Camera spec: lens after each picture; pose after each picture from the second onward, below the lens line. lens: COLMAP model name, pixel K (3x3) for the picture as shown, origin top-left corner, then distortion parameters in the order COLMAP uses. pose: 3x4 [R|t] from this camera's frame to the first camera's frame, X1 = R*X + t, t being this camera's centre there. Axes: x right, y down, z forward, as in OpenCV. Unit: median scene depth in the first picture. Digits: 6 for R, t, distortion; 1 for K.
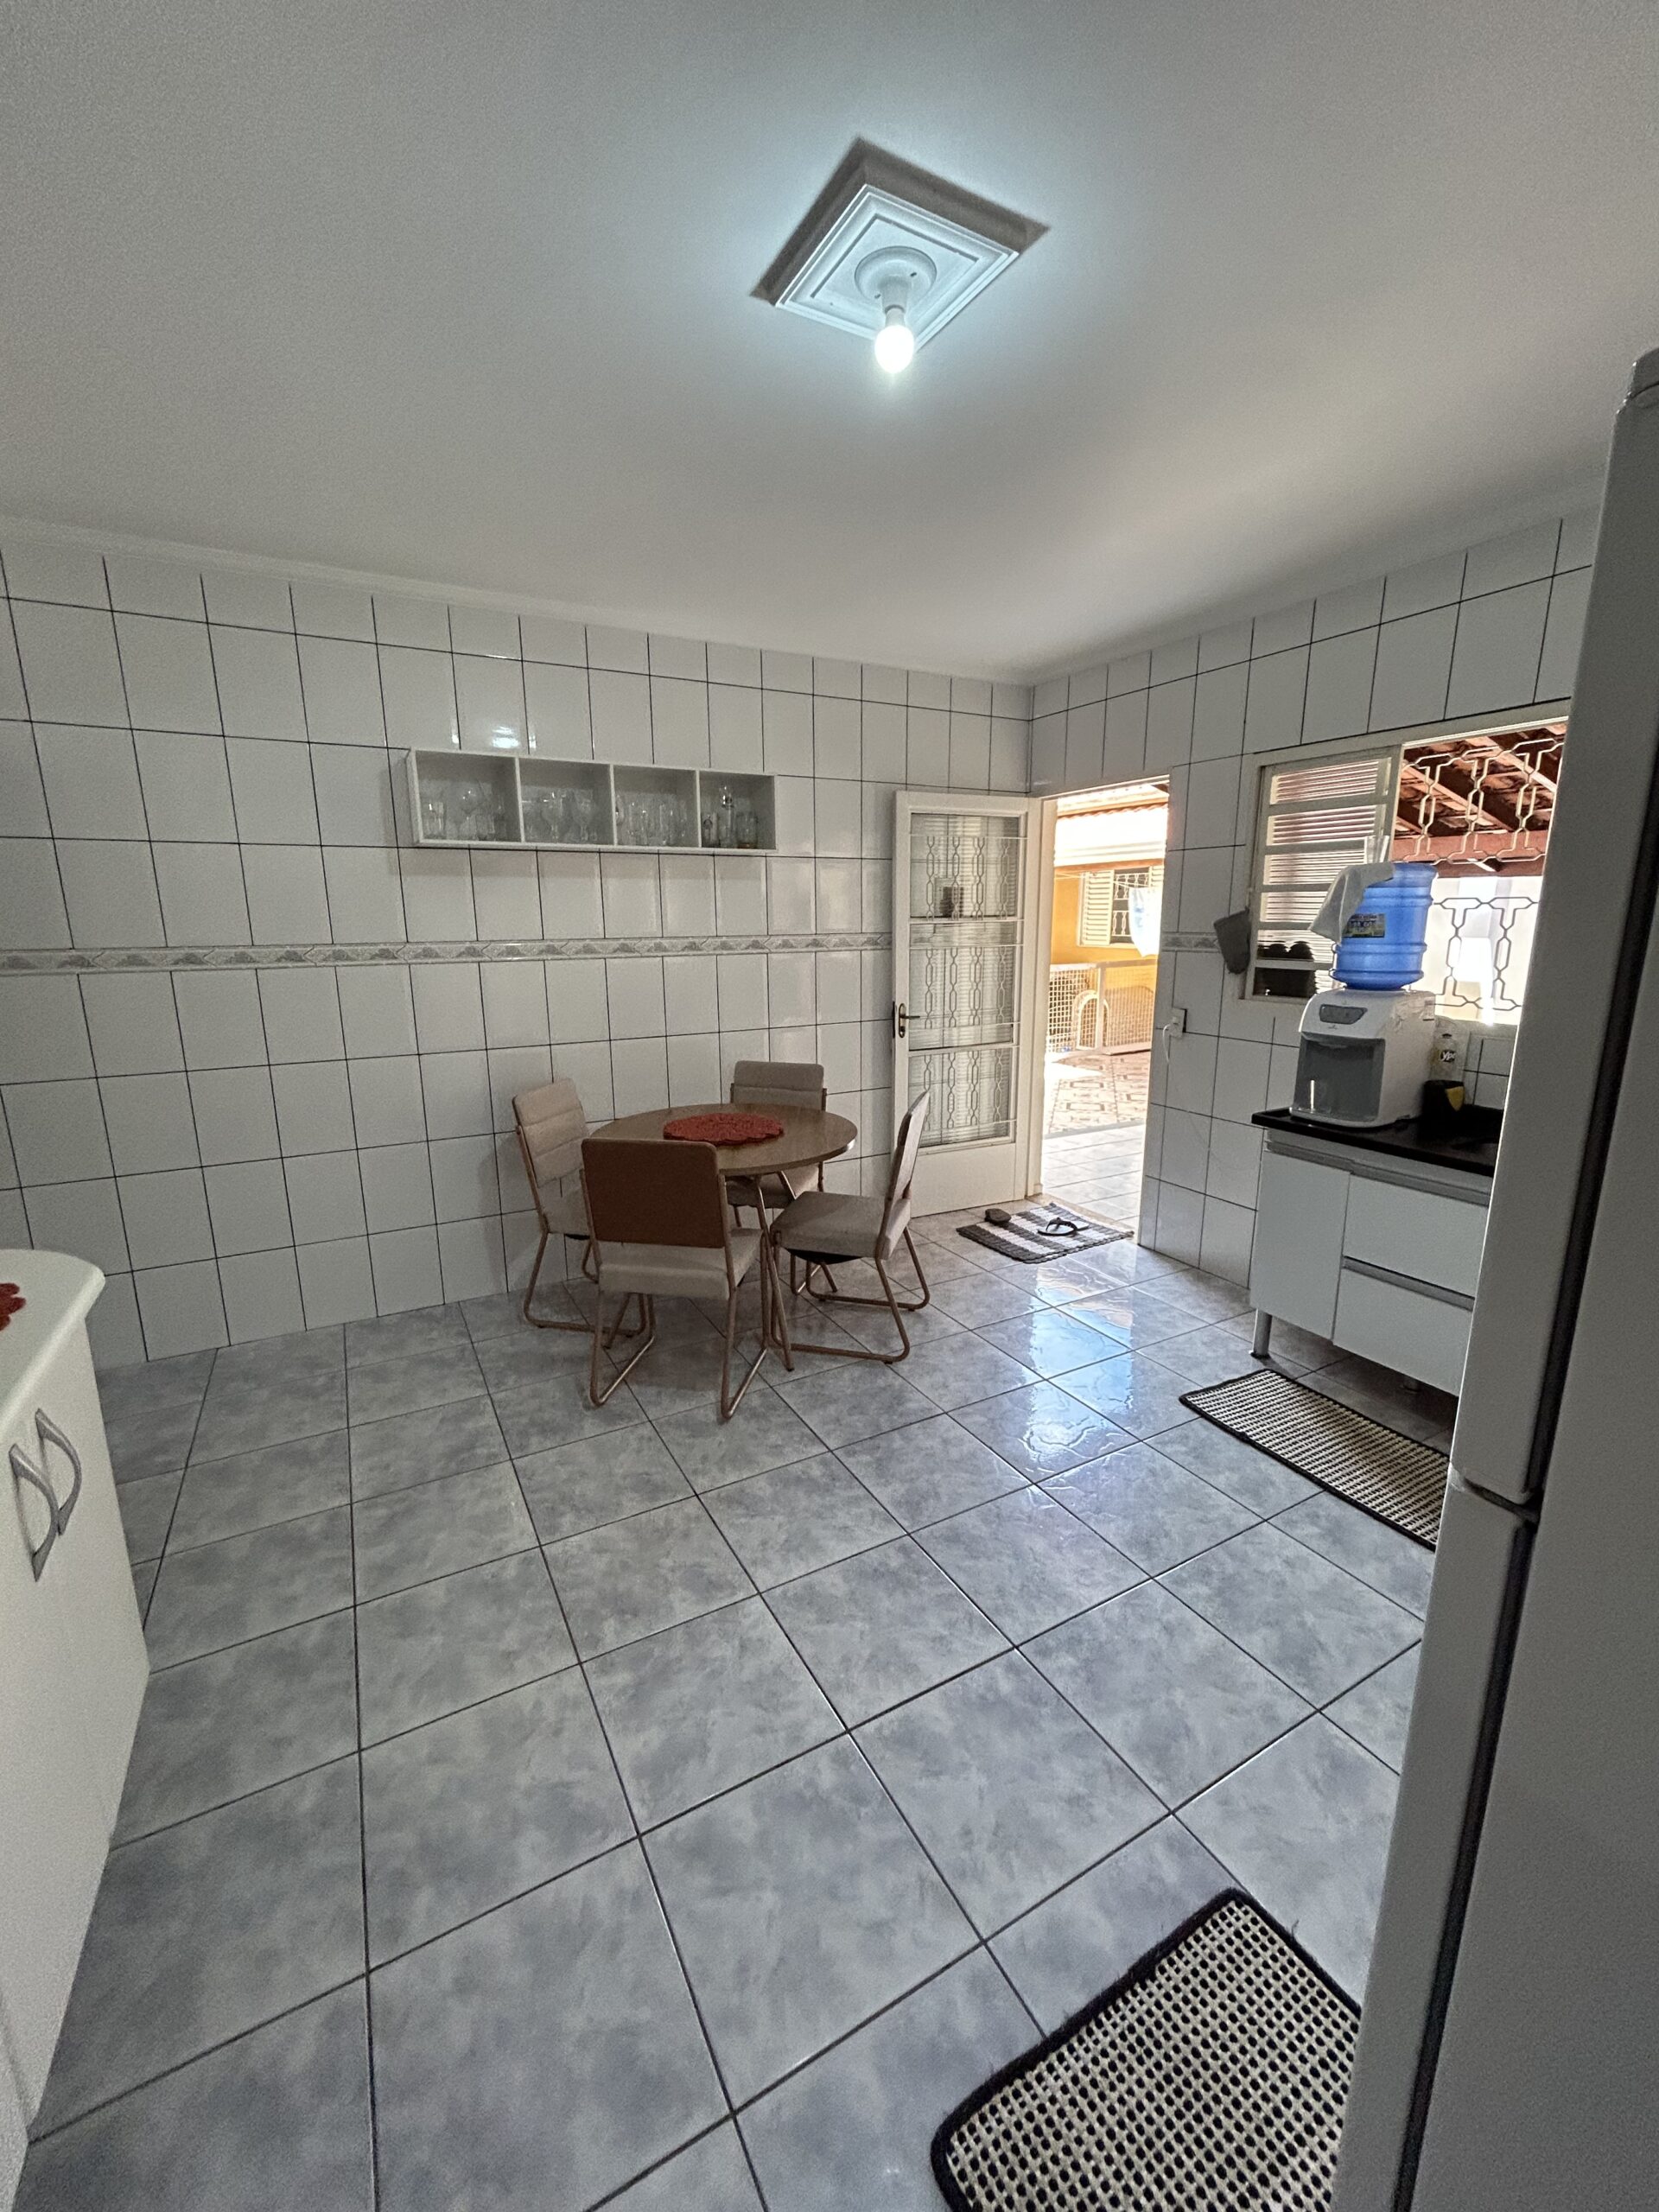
lens RADIAL K [[893.5, 0, 828.5], [0, 893.5, 1103.4], [0, 0, 1]] dist [0.002621, -0.002354]
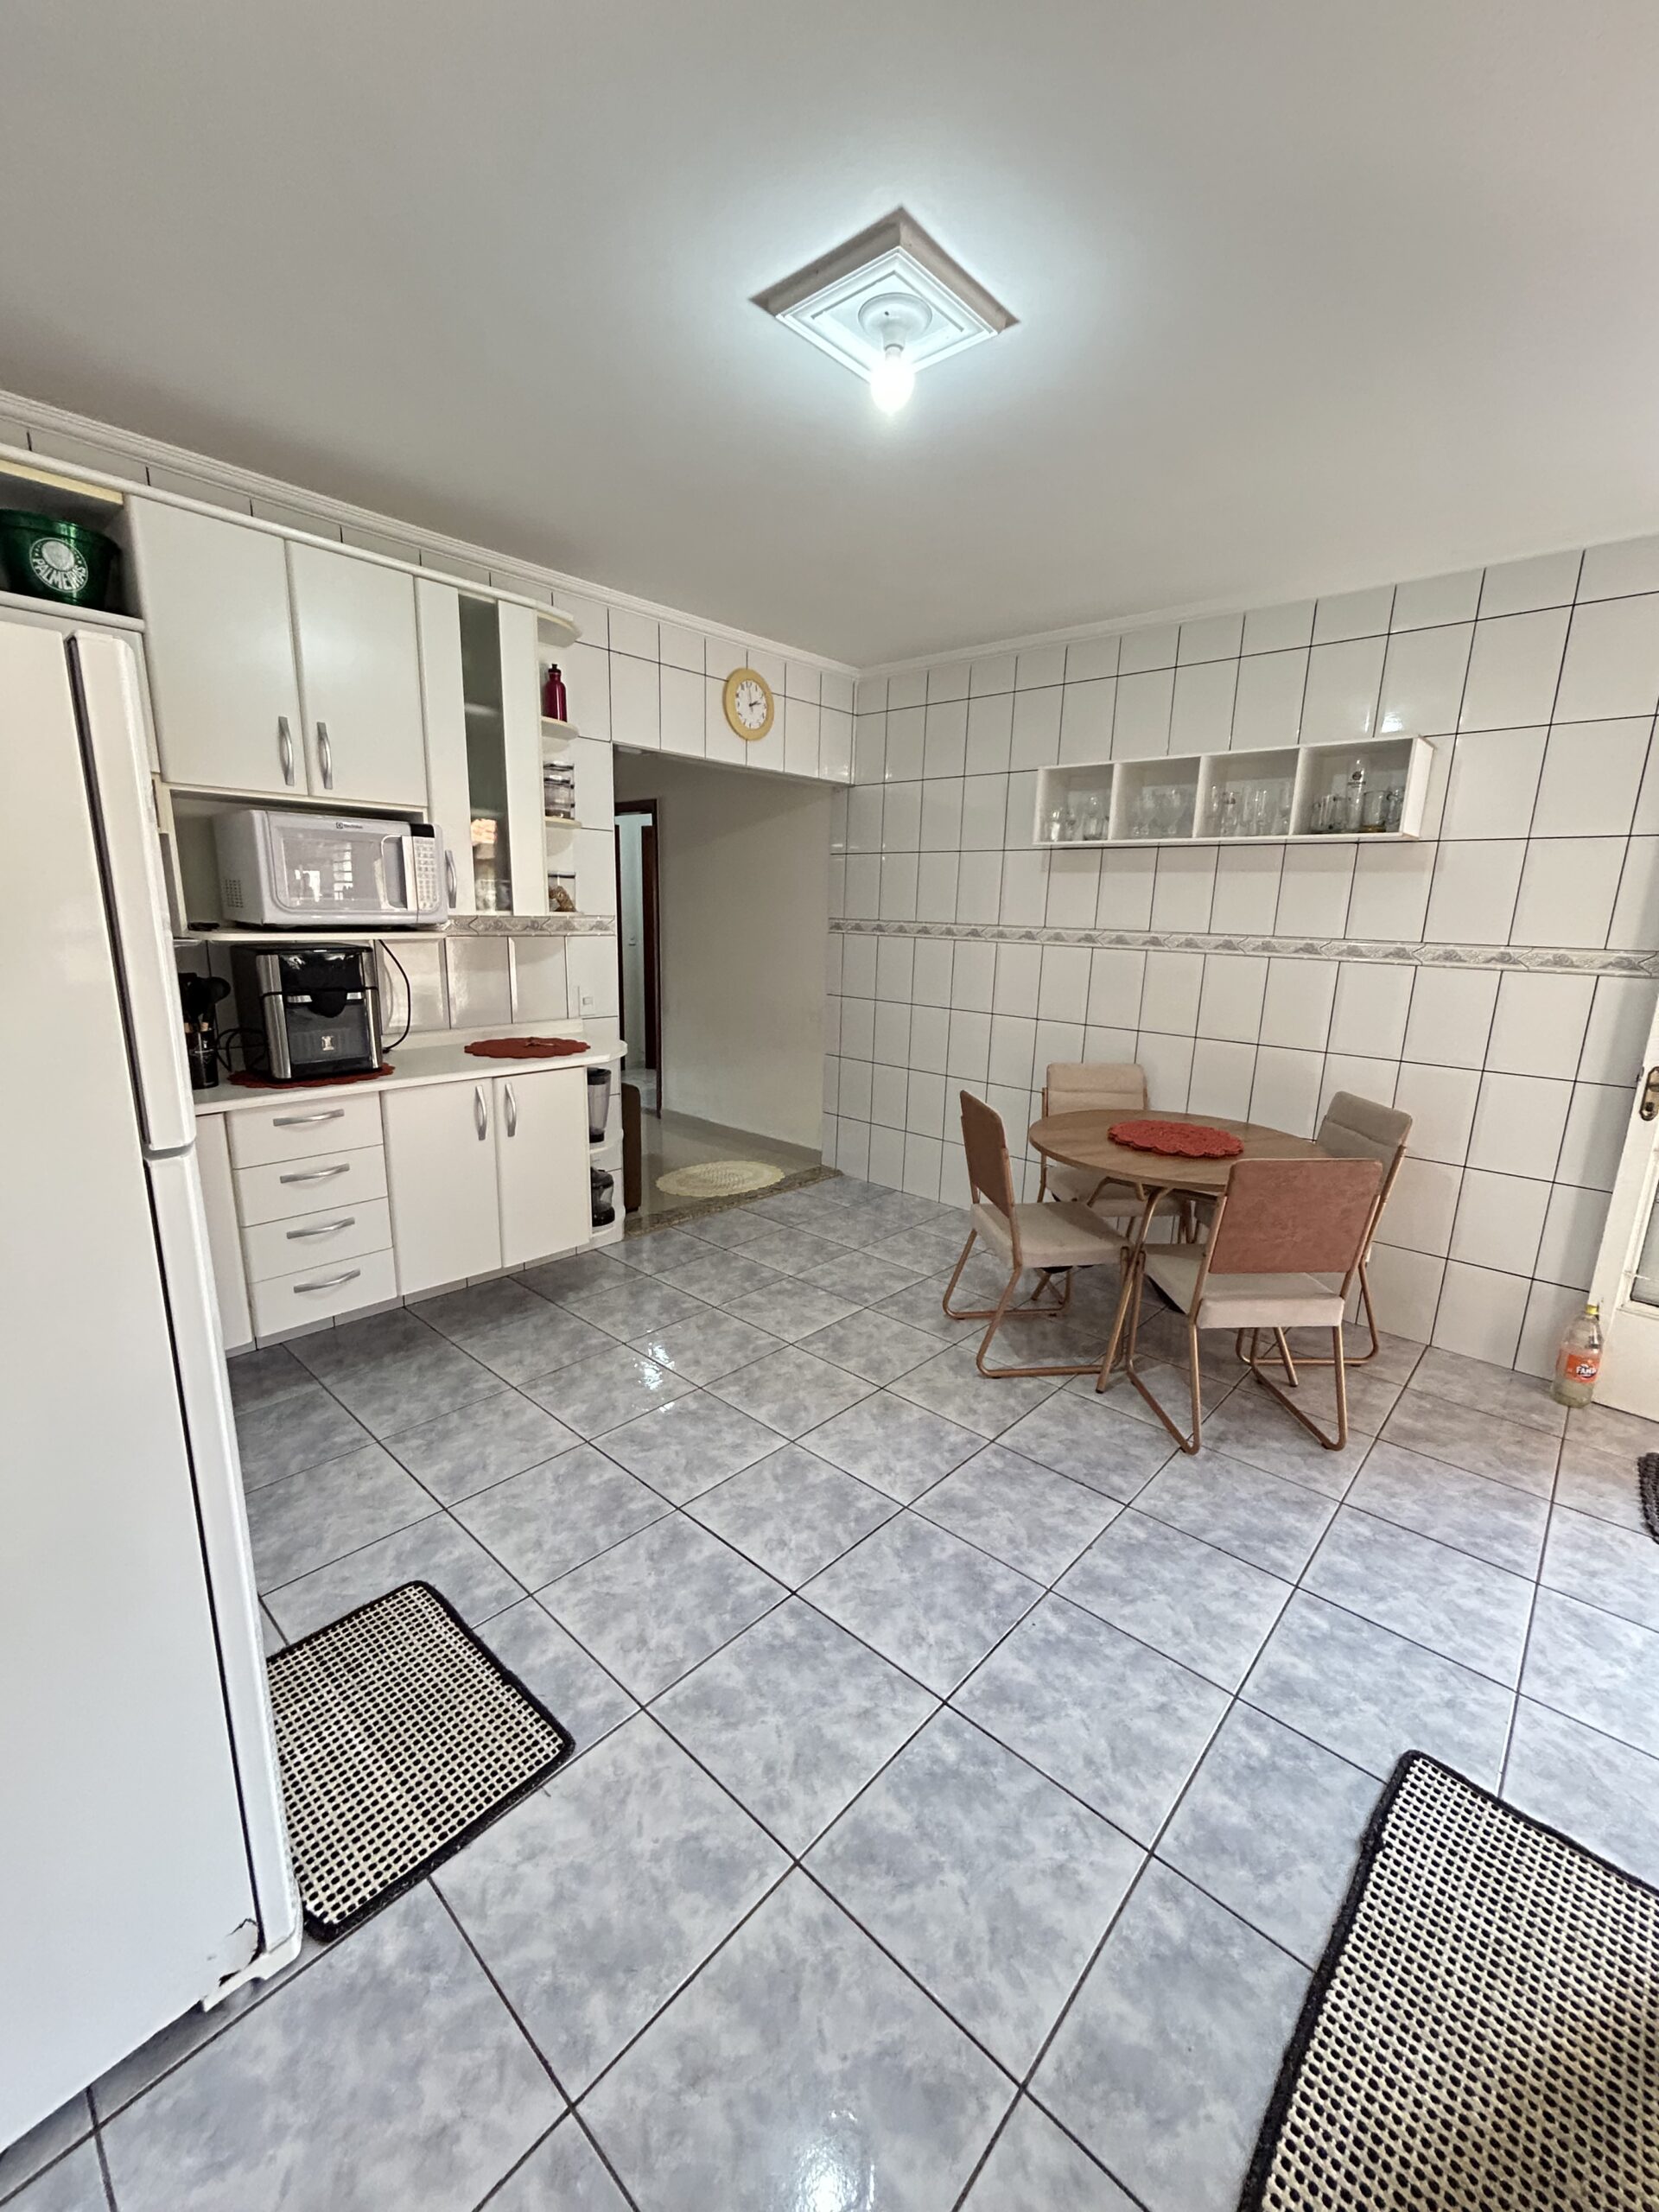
lens RADIAL K [[893.5, 0, 834.6], [0, 893.5, 1105.6], [0, 0, 1]] dist [0.002621, -0.002354]
pose [[0.329494, 0.224843, -0.916994, 0.830777], [-0.224879, 0.961969, 0.155067, -0.094892], [0.916986, 0.155119, 0.367526, 0.439940]]
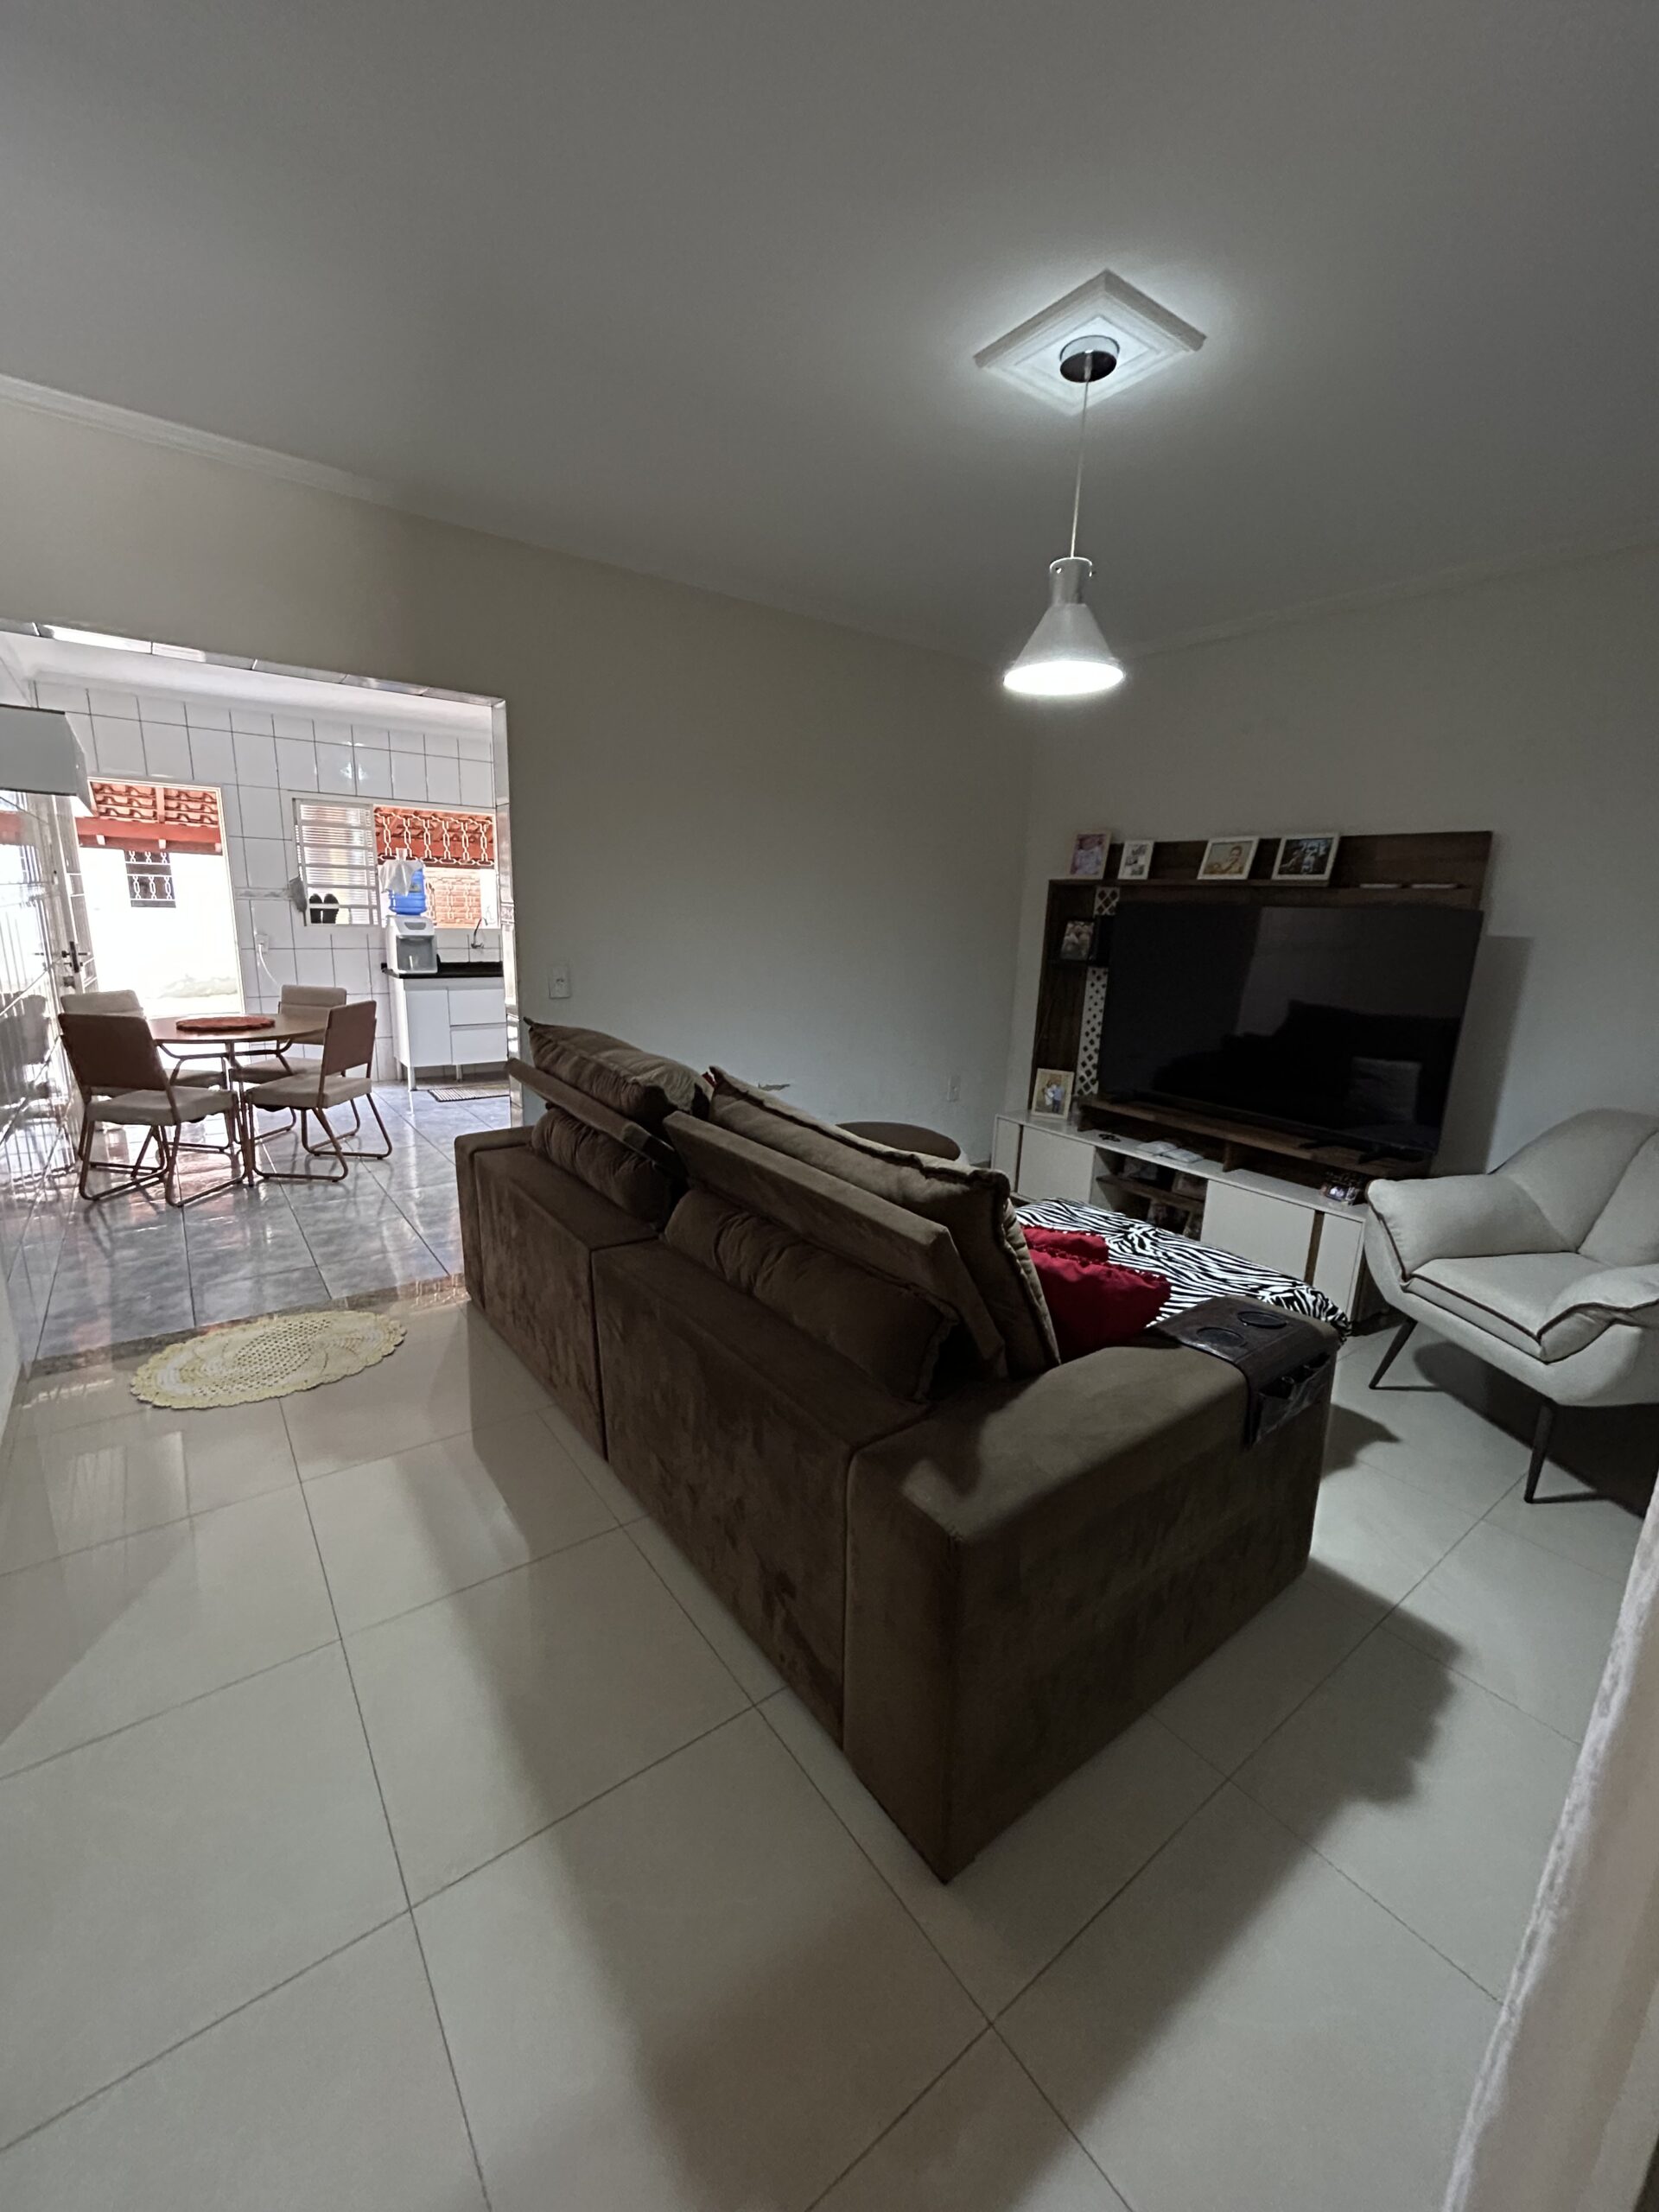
lens RADIAL K [[893.5, 0, 832.4], [0, 893.5, 1106.8], [0, 0, 1]] dist [0.002621, -0.002354]
pose [[-0.142663, -0.217532, 0.965571, -2.228234], [0.169591, 0.955750, 0.240377, -0.031301], [-0.975134, 0.198045, -0.099459, 0.311944]]
